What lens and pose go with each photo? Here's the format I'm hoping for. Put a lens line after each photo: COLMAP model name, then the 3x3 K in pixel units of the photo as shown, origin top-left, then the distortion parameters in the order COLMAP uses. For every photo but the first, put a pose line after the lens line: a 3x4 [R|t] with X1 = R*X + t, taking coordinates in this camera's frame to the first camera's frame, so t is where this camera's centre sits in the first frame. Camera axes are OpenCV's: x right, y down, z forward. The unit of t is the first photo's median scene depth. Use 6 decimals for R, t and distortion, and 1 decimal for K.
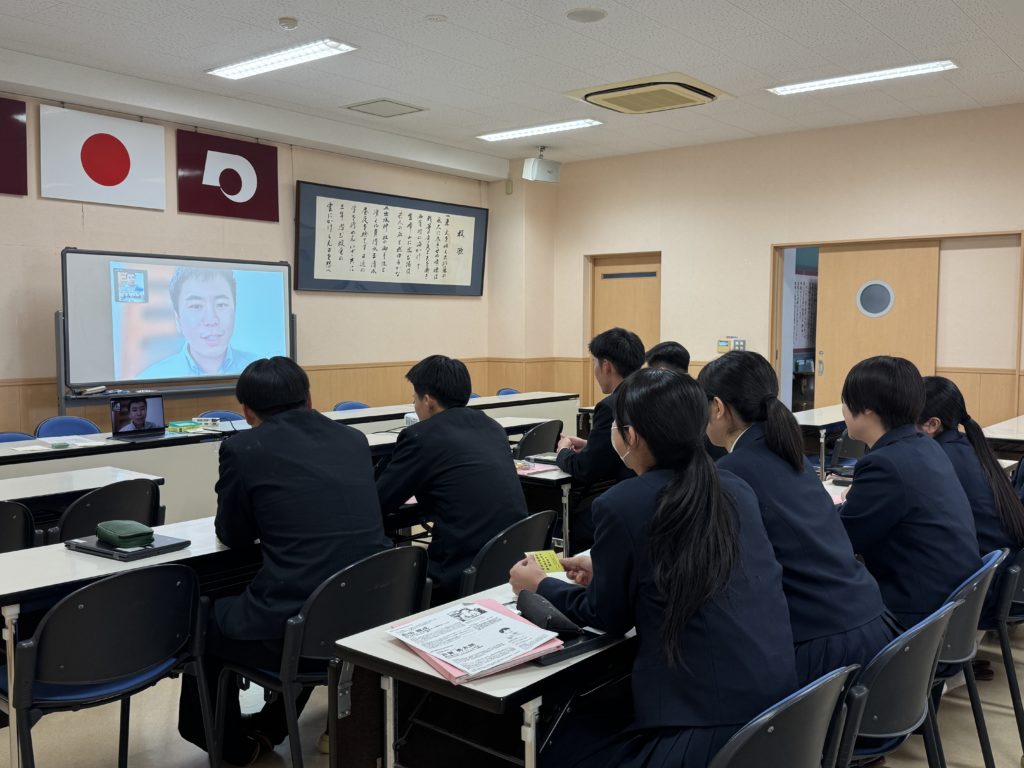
lens RADIAL K [[917.0, 0, 512.0], [0, 917.0, 384.0], [0, 0, 1]] dist [0.092737, -0.186750]
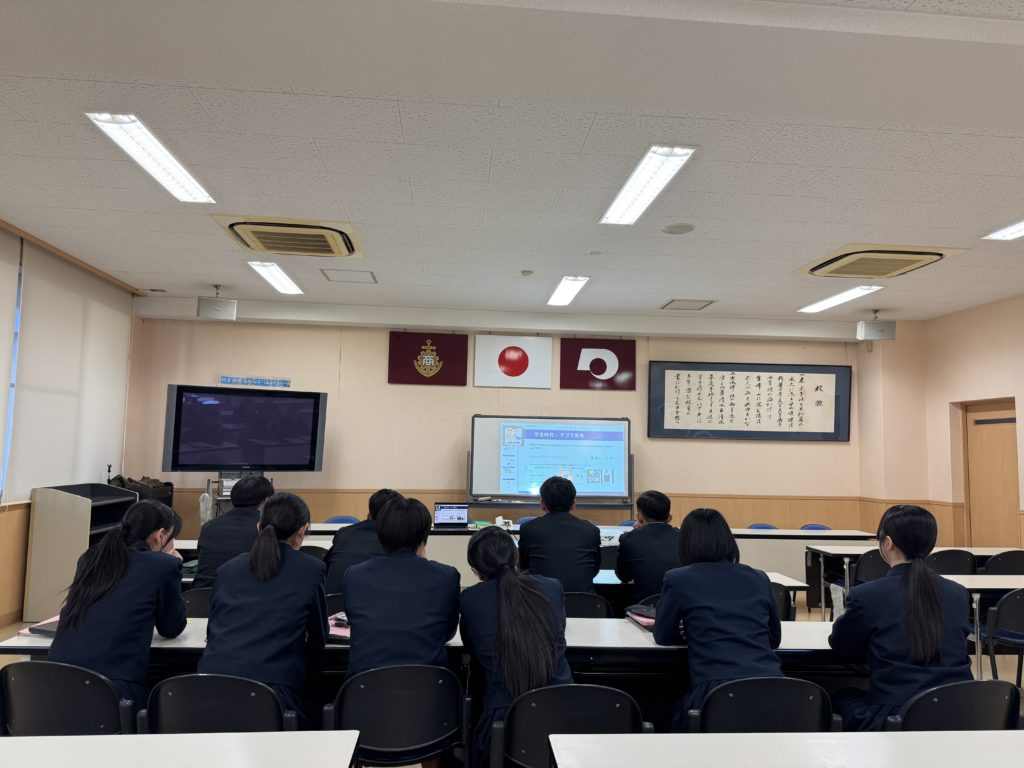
lens RADIAL K [[681.6, 0, 512.0], [0, 681.6, 384.0], [0, 0, 1]] dist [0.044338, -0.002179]
pose [[0.686722, -0.055107, -0.724828, 0.357541], [-0.066841, 0.988111, -0.138451, -0.022553], [0.723840, 0.143525, 0.674875, 0.127987]]
